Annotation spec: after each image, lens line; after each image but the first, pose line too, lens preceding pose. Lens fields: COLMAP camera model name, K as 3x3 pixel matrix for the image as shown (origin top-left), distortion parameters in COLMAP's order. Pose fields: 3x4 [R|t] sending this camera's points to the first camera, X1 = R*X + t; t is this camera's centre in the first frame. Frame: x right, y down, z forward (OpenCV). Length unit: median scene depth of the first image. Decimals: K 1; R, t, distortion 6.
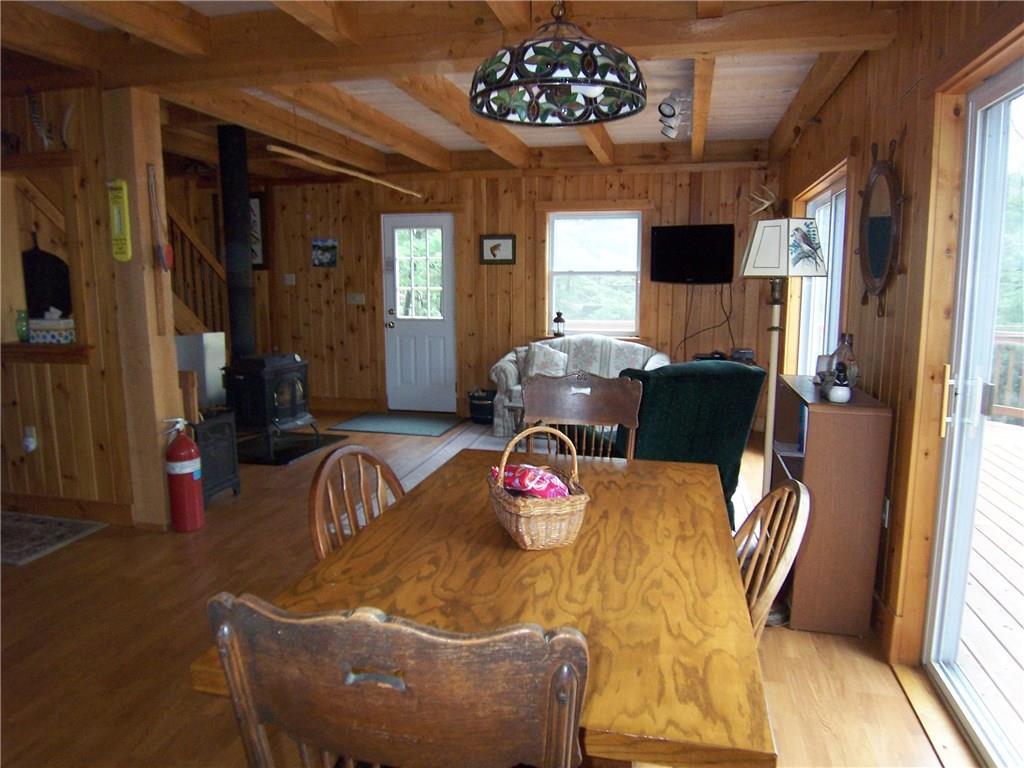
lens RADIAL K [[696.2, 0, 512.0], [0, 696.2, 384.0], [0, 0, 1]] dist [-0.027289, -0.000189]
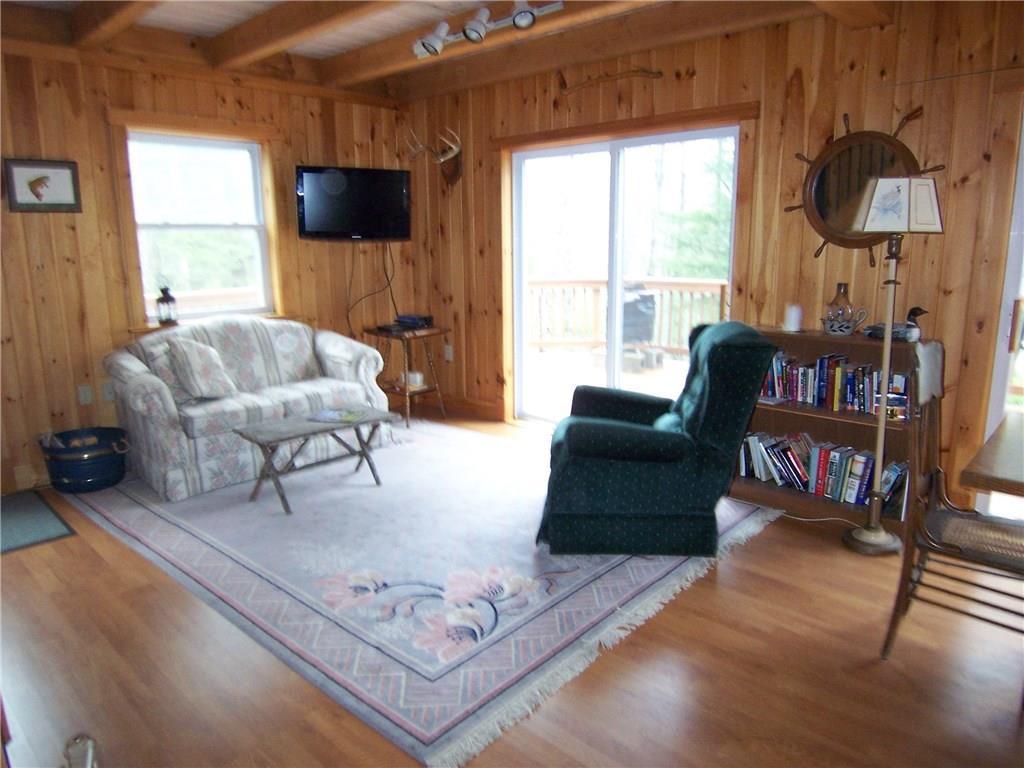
lens RADIAL K [[685.0, 0, 512.0], [0, 685.0, 384.0], [0, 0, 1]] dist [-0.051664, -0.001332]
pose [[0.464968, -0.191451, 0.864379, -0.345207], [0.133004, 0.980363, 0.145595, -0.063877], [-0.875280, 0.047269, 0.481302, 0.419282]]
